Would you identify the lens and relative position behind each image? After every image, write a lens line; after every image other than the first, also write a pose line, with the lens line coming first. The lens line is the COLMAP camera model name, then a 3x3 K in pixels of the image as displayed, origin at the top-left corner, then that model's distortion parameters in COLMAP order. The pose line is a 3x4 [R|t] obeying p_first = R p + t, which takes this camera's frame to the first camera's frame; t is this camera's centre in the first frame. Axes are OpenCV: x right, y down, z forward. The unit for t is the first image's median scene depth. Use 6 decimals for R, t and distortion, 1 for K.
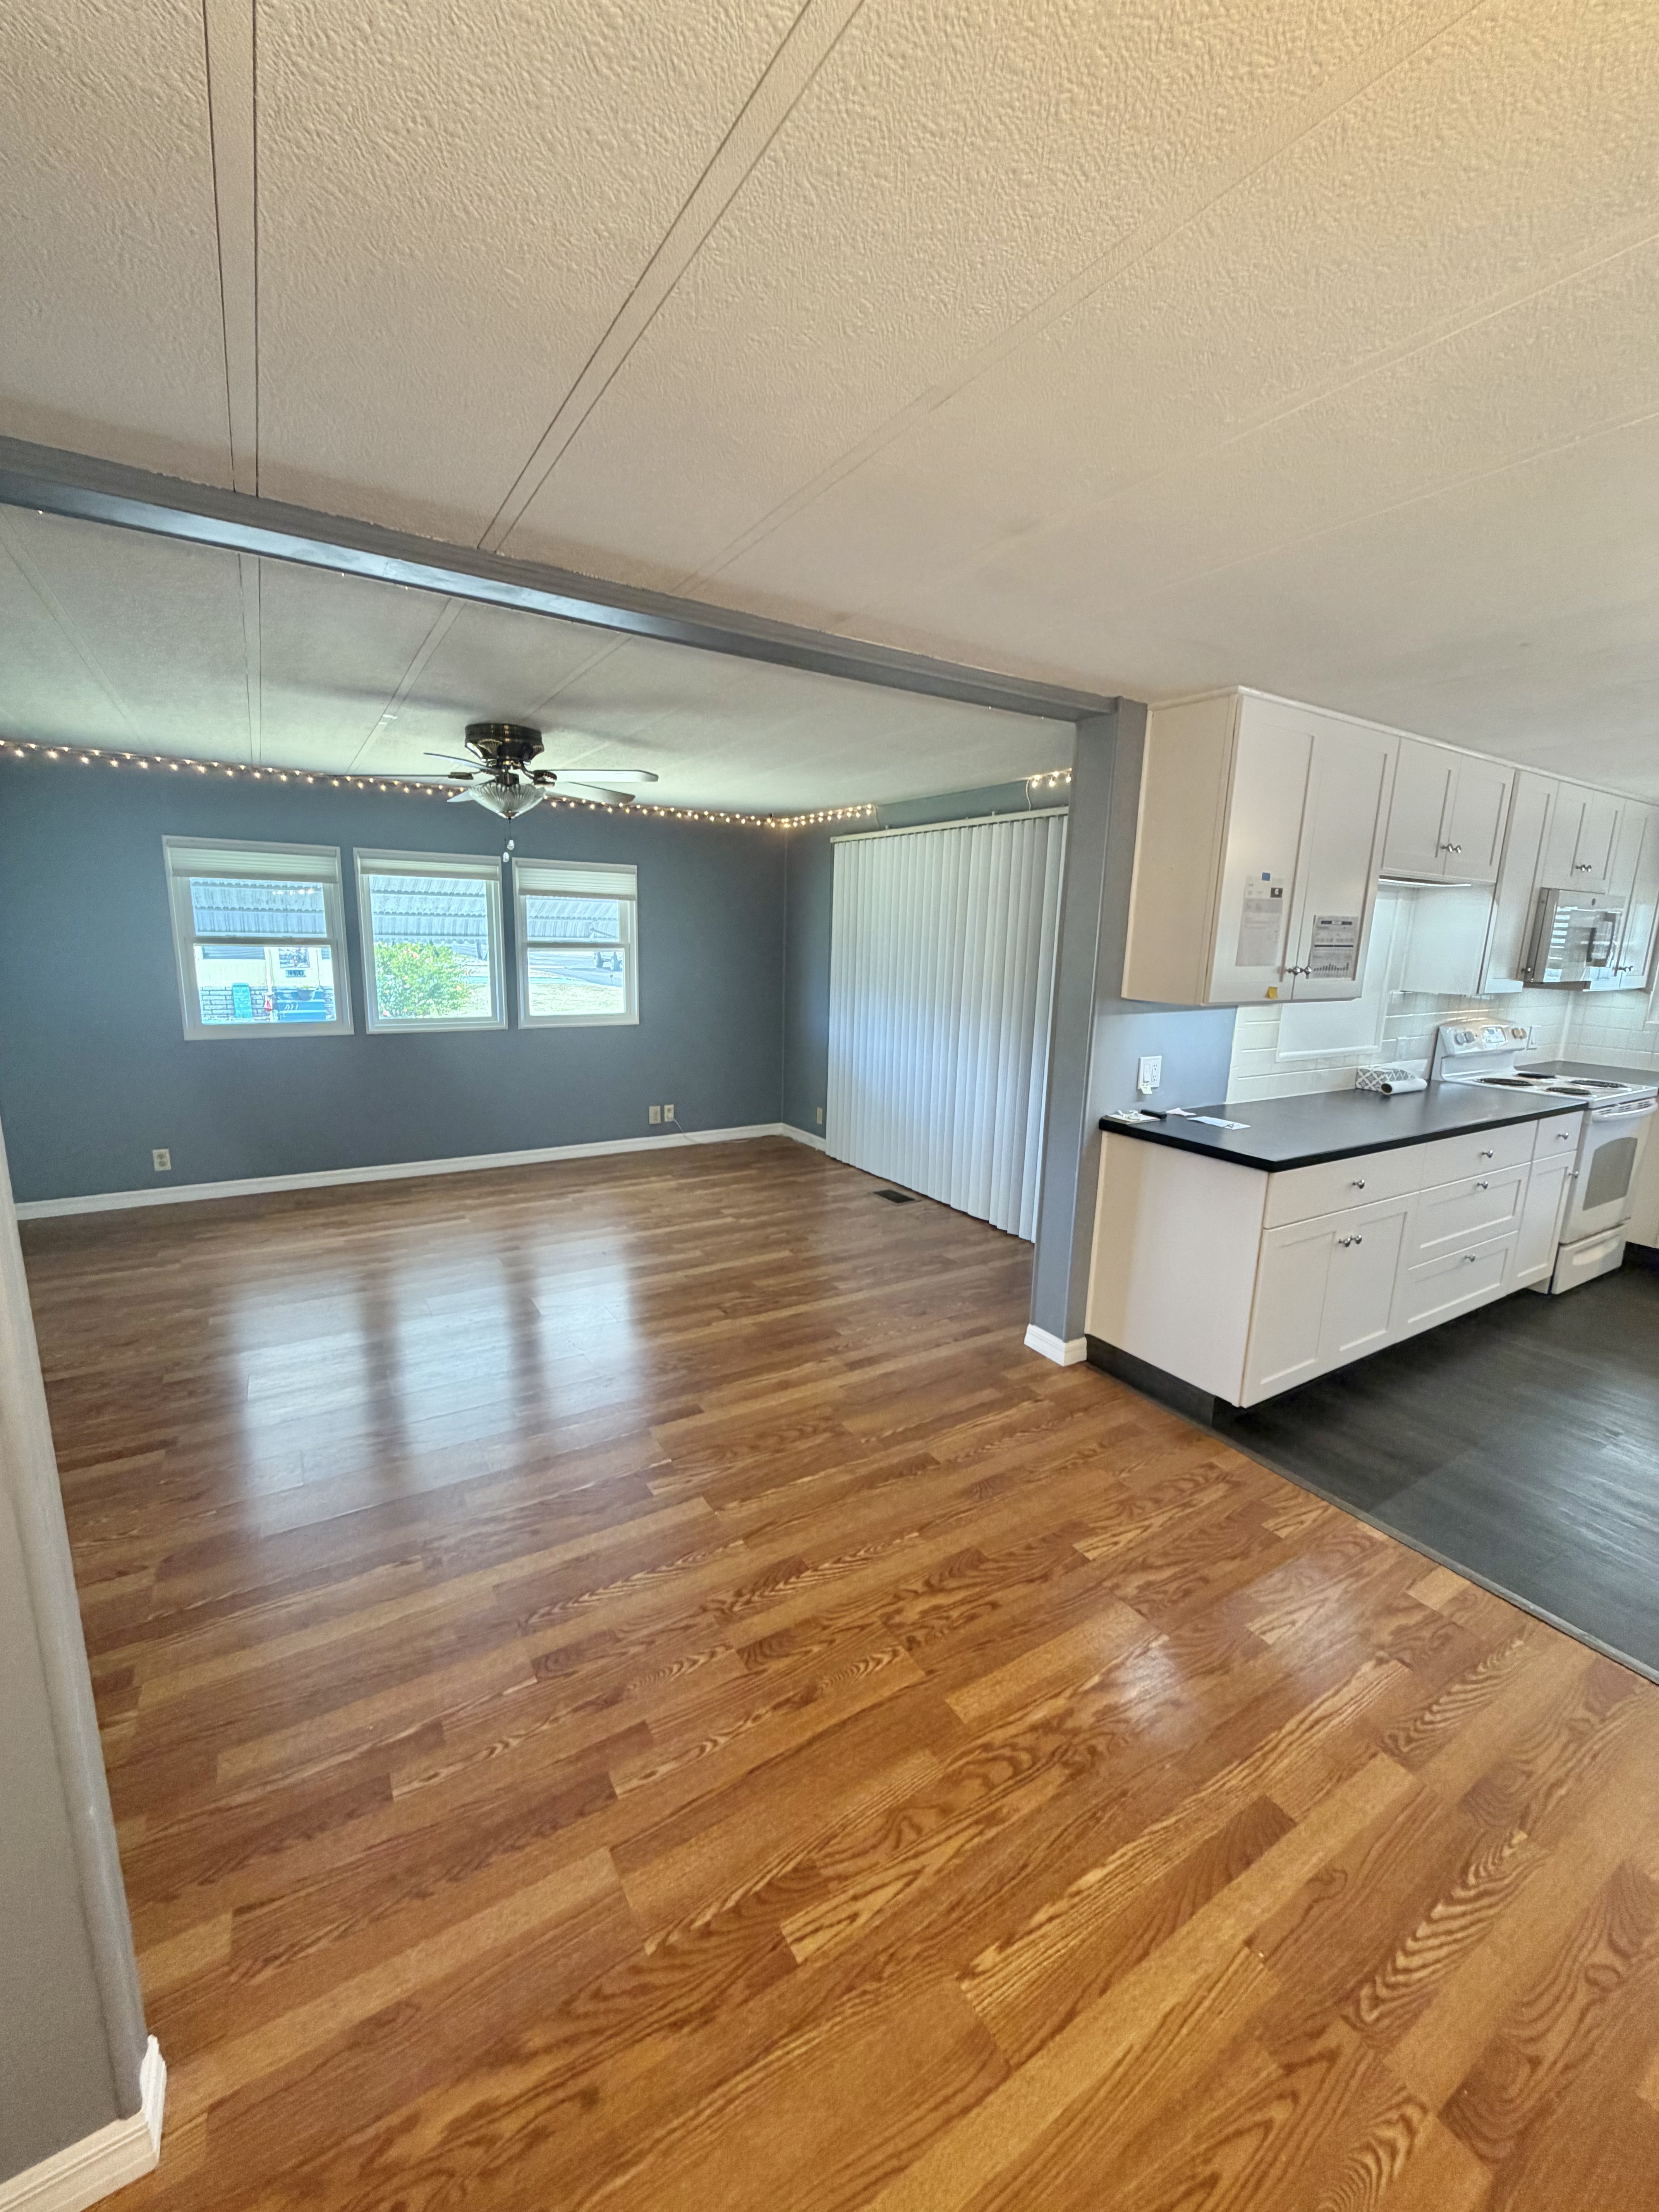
lens RADIAL K [[880.1, 0, 823.4], [0, 880.1, 1110.5], [0, 0, 1]] dist [-0.000680, -0.000545]
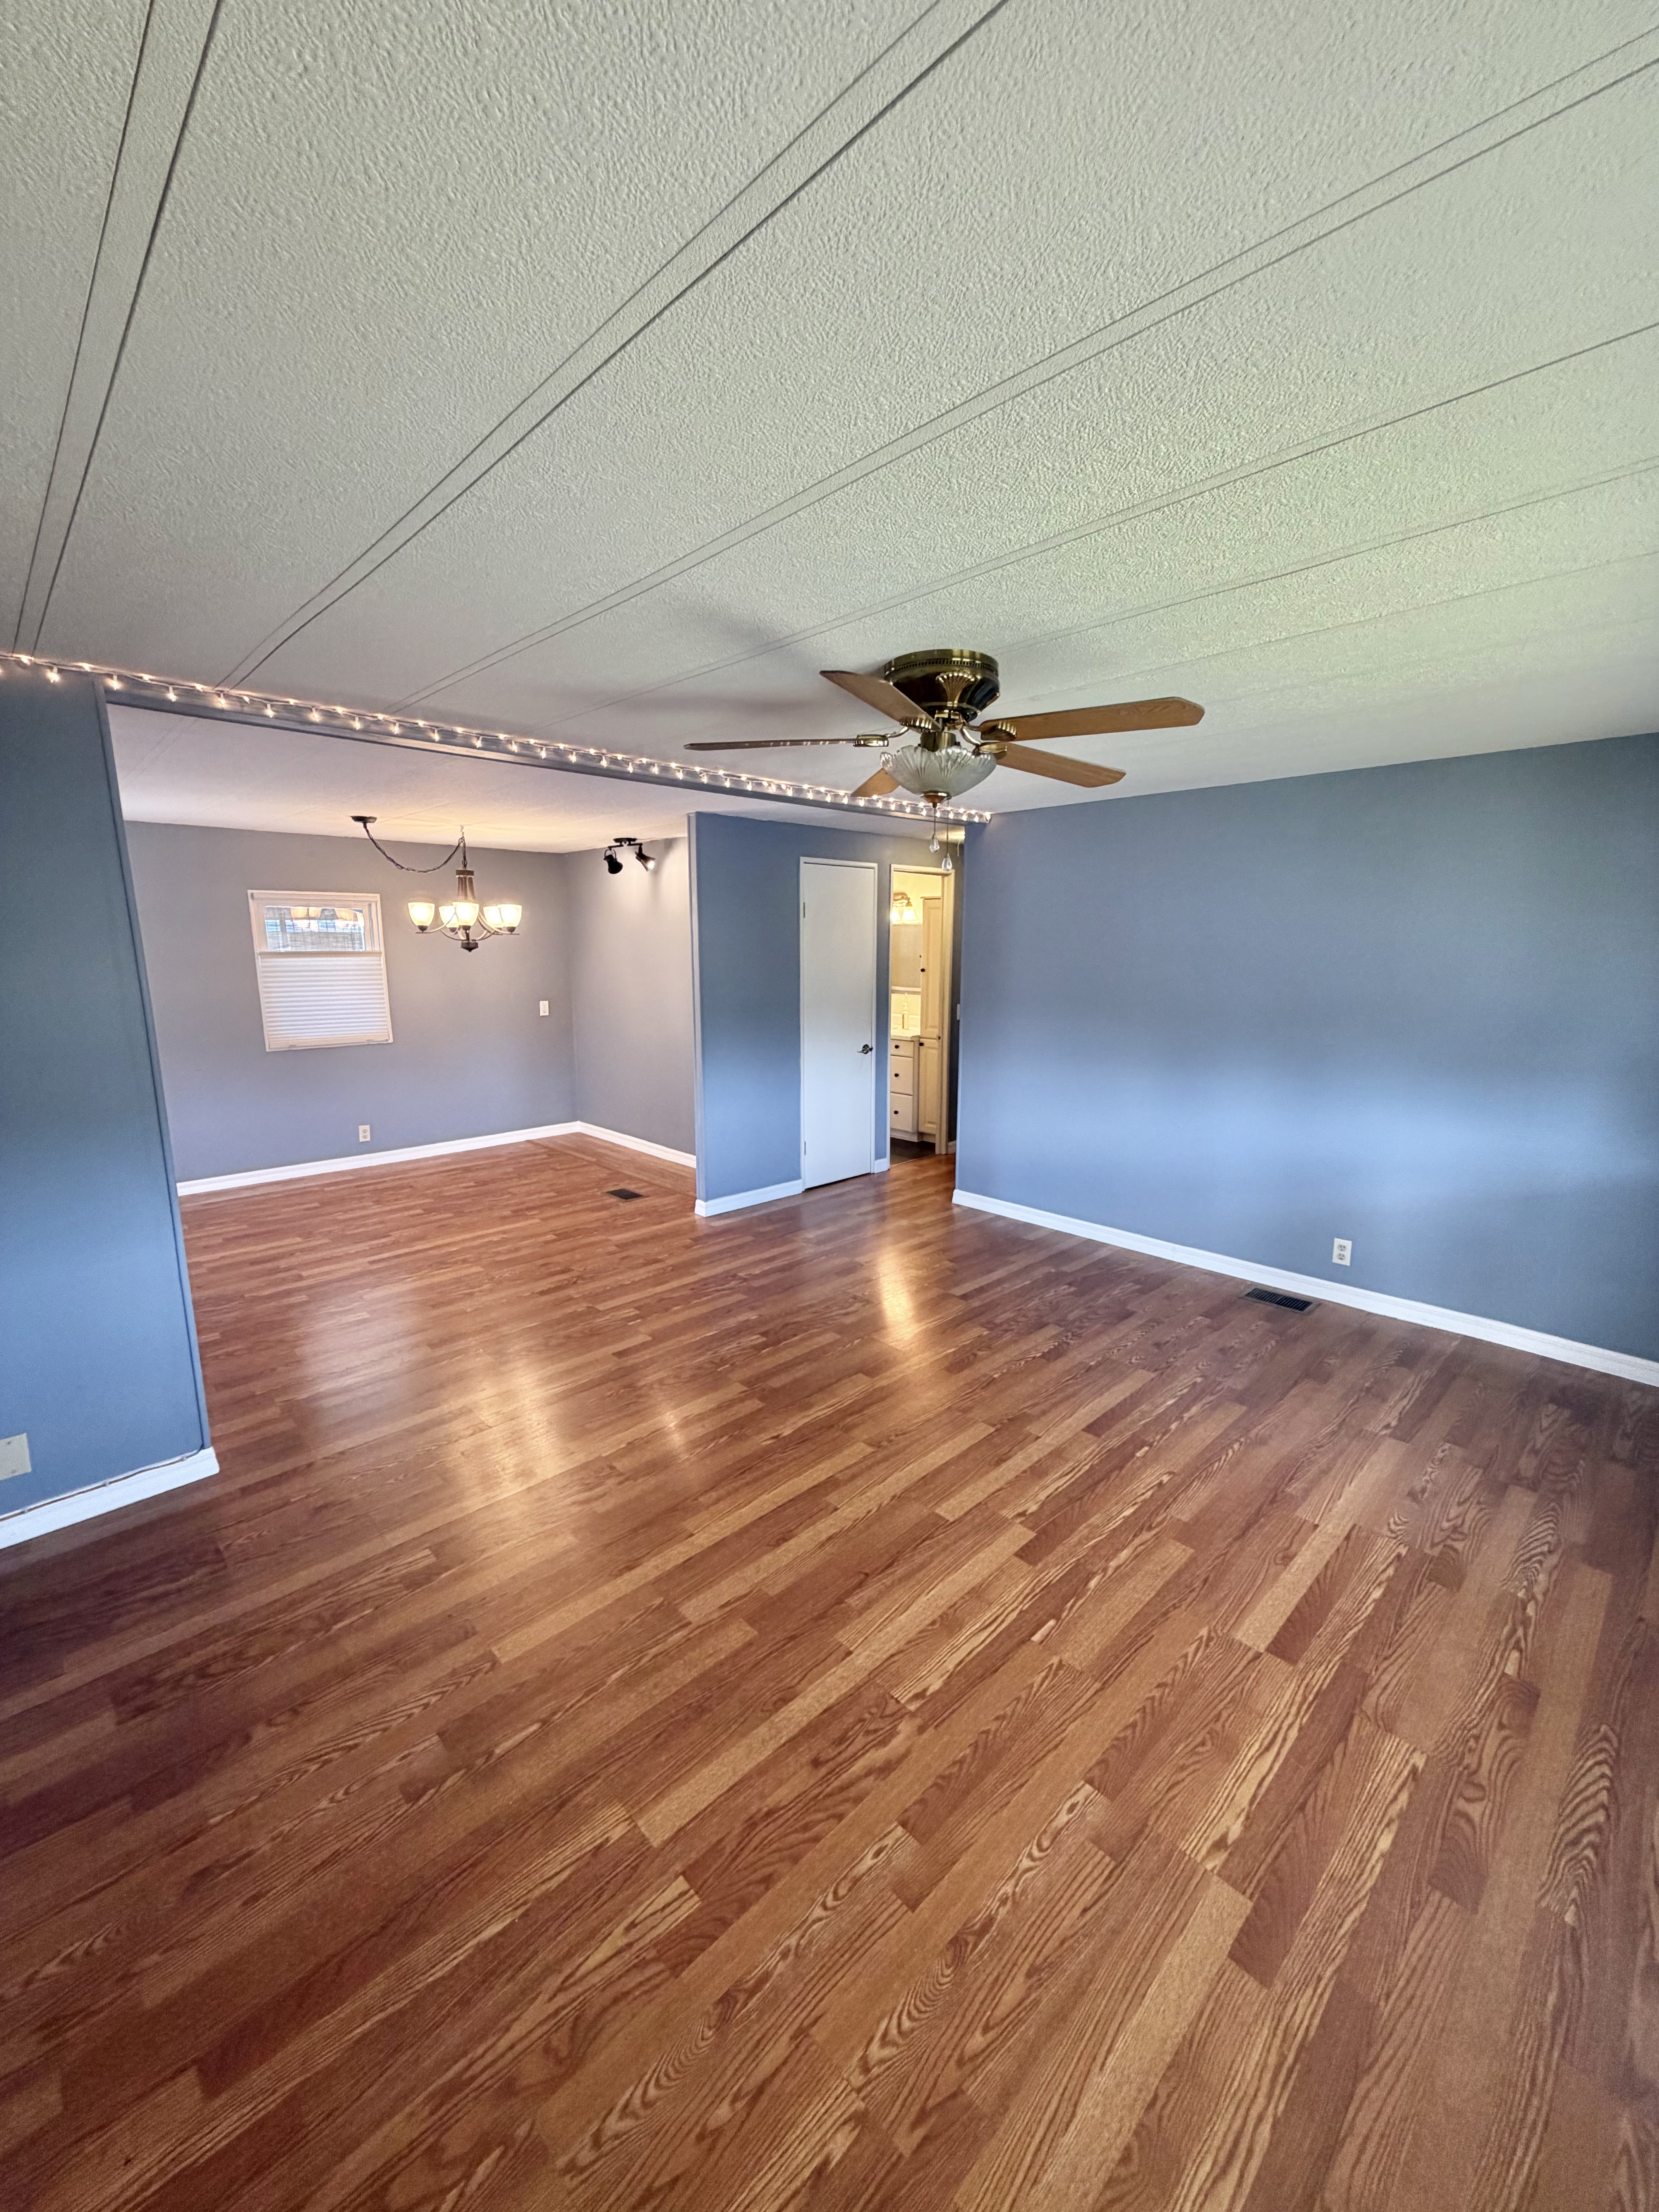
lens RADIAL K [[880.1, 0, 834.8], [0, 880.1, 1102.7], [0, 0, 1]] dist [-0.000680, -0.000545]
pose [[-0.974763, 0.016145, -0.222656, -0.262234], [-0.069138, 0.926512, 0.369860, -0.694855], [0.212265, 0.375920, -0.902013, 3.114243]]
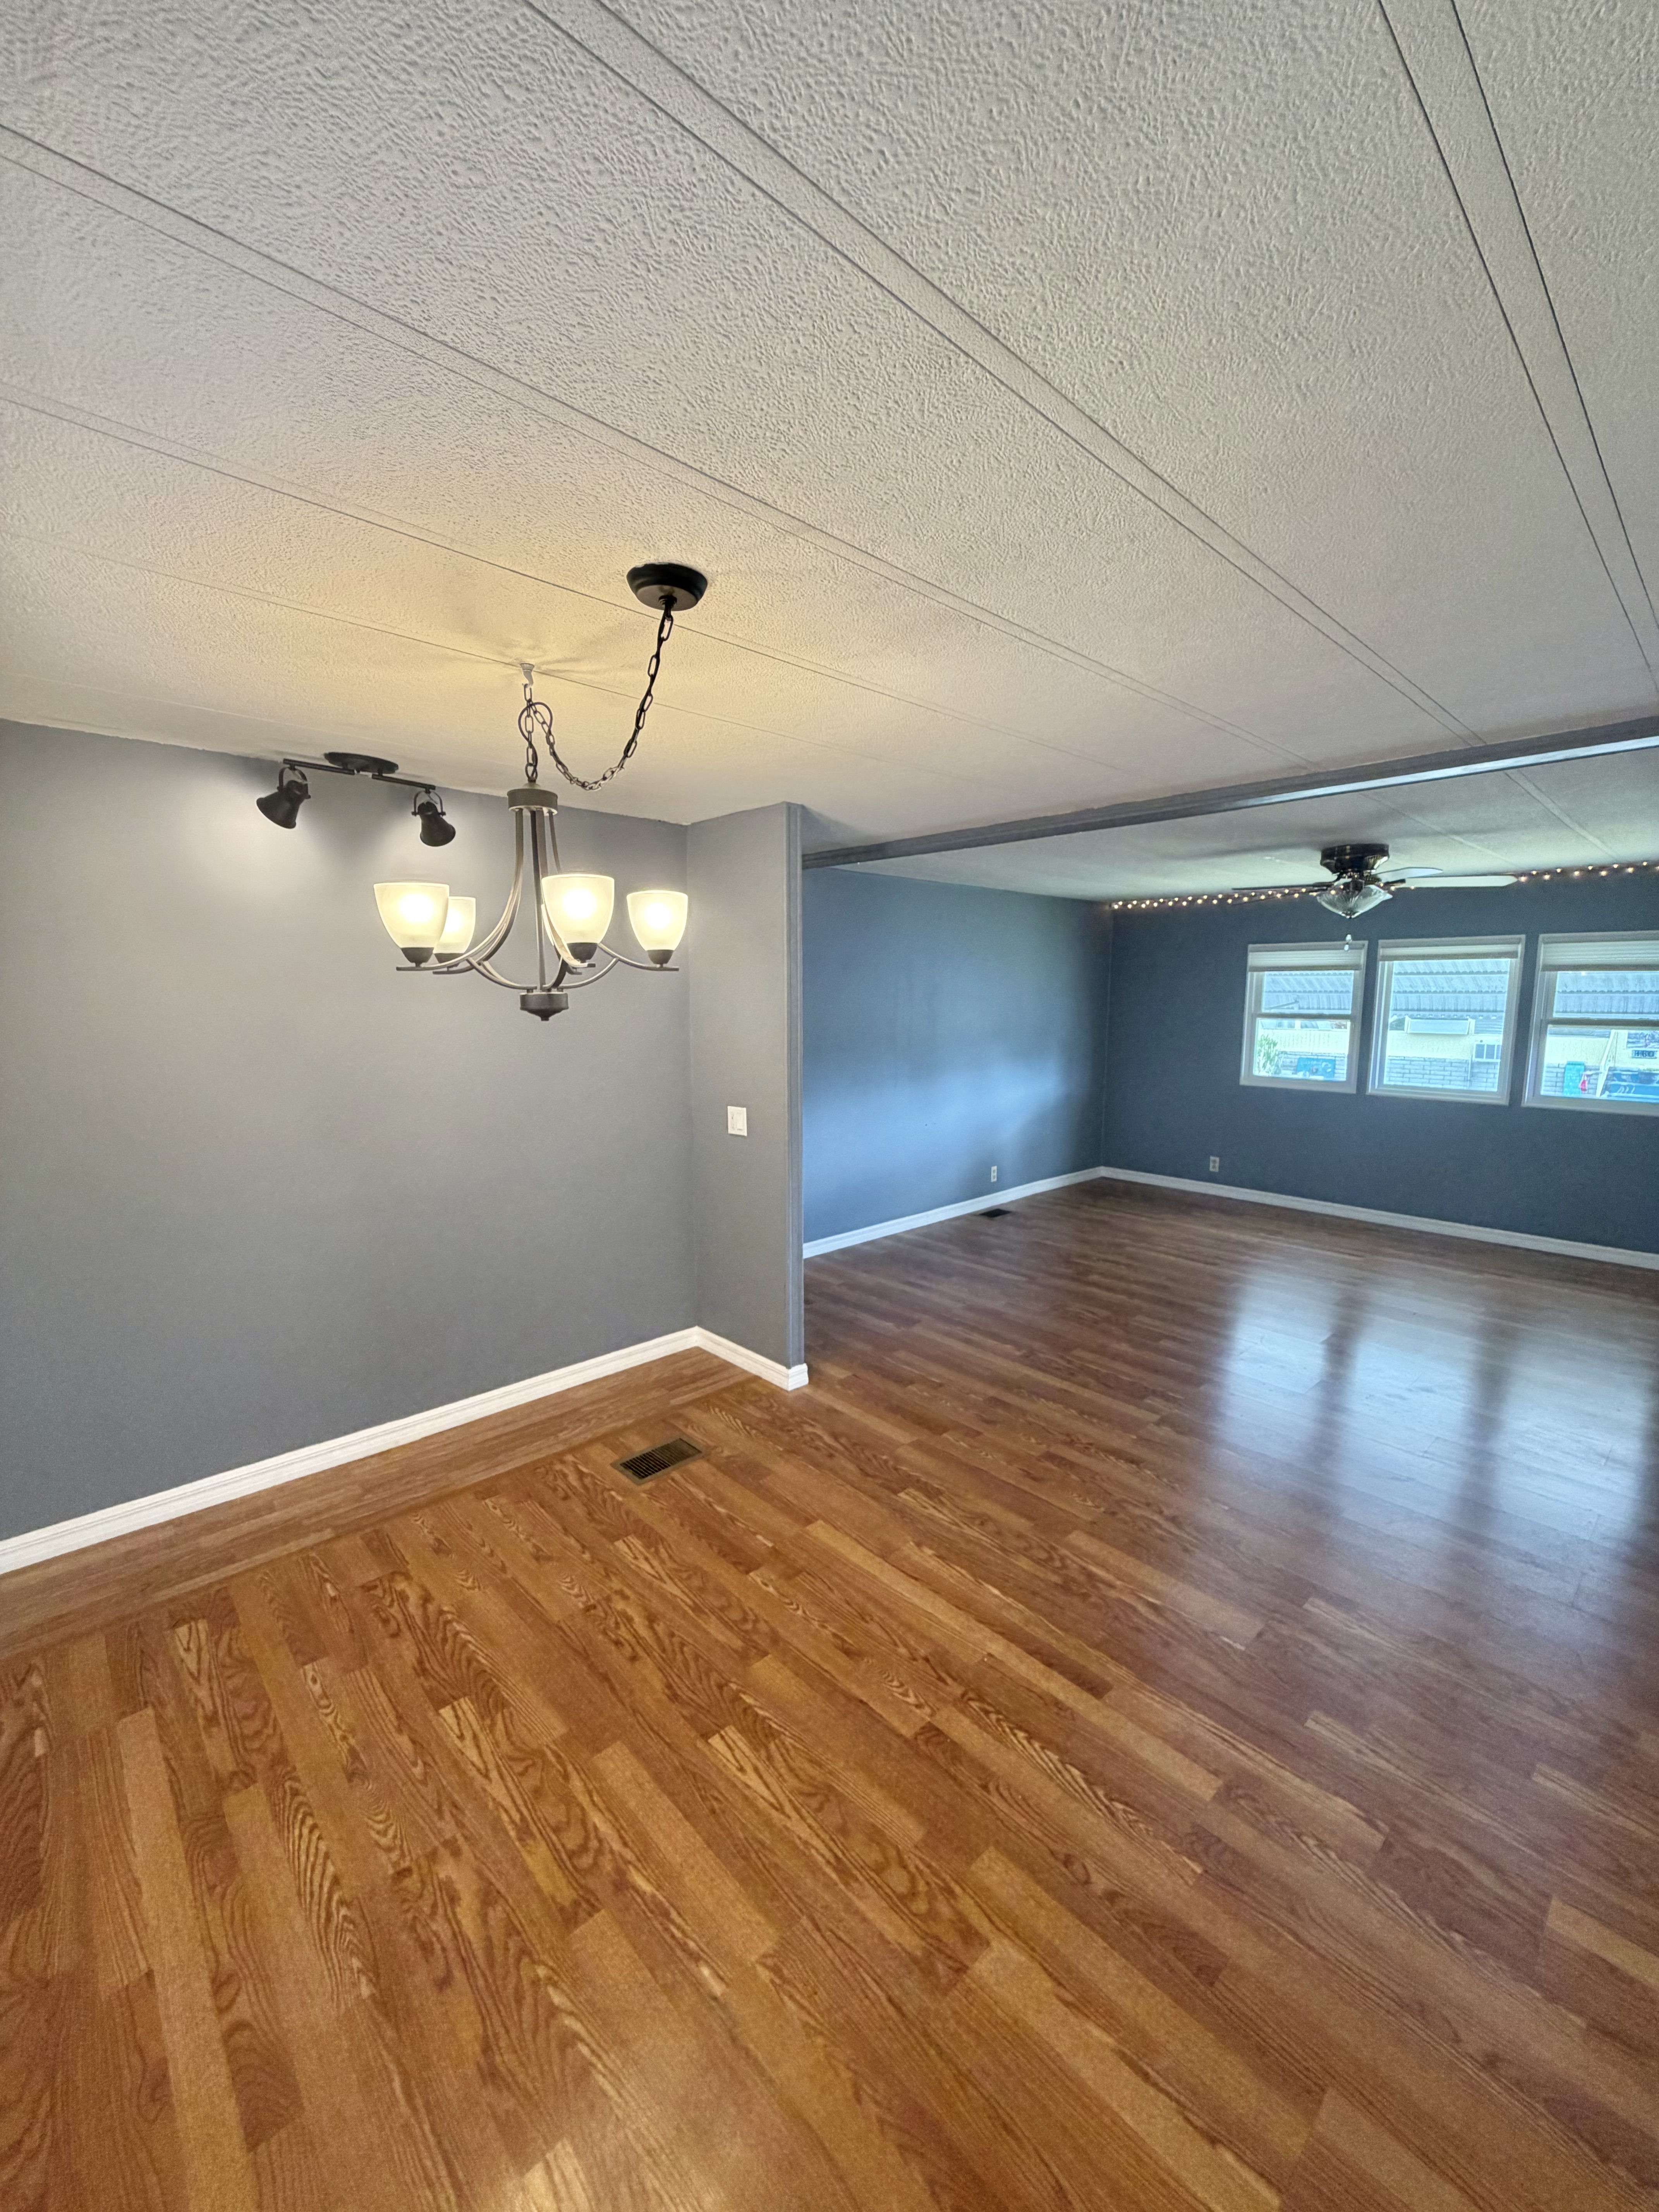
lens RADIAL K [[880.1, 0, 831.0], [0, 880.1, 1109.2], [0, 0, 1]] dist [-0.000680, -0.000545]
pose [[0.196027, 0.108363, -0.974593, 1.355159], [-0.192561, 0.978778, 0.070098, -0.033283], [0.961506, 0.173927, 0.212734, 0.174613]]
